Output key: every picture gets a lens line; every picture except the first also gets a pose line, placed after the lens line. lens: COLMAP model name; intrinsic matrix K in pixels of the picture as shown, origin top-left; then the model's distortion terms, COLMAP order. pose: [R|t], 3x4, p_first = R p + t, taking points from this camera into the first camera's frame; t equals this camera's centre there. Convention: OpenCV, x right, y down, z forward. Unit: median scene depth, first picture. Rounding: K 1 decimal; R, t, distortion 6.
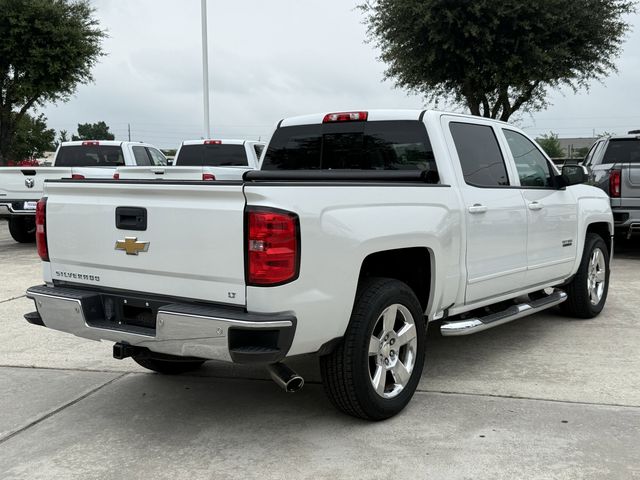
lens RADIAL K [[785.2, 0, 295.6], [0, 785.2, 248.1], [0, 0, 1]] dist [0.214574, -0.429017]
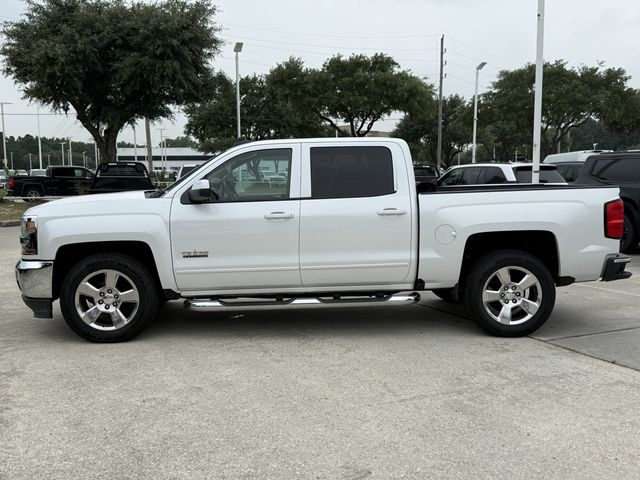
lens RADIAL K [[686.5, 0, 336.5], [0, 686.5, 239.9], [0, 0, 1]] dist [0.124809, -0.236504]
pose [[-0.702962, -0.057372, 0.708910, -0.893444], [0.077846, 0.984546, 0.156872, -0.237127], [-0.706954, 0.165461, -0.687632, 2.332612]]
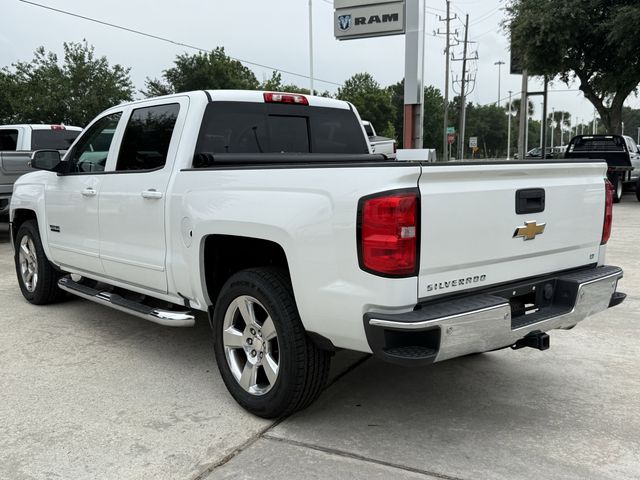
lens RADIAL K [[686.5, 0, 336.5], [0, 686.5, 239.9], [0, 0, 1]] dist [0.124809, -0.236504]
pose [[0.162554, -0.115078, 0.979966, -0.937951], [0.100622, 0.989931, 0.099557, -0.086079], [-0.981556, 0.082422, 0.172497, 0.965268]]
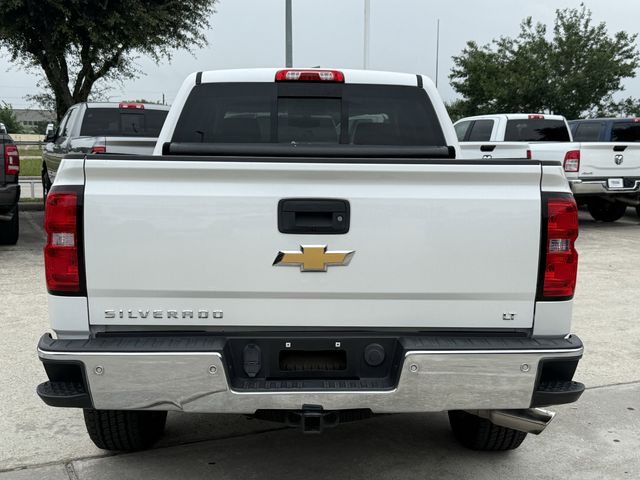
lens RADIAL K [[868.3, 0, 320.3], [0, 868.3, 249.8], [0, 0, 1]] dist [0.240973, -0.732232]
pose [[0.765932, -0.062453, 0.639881, -0.588930], [0.049154, 0.998046, 0.038573, -0.033293], [-0.641039, 0.001908, 0.767506, 0.397309]]
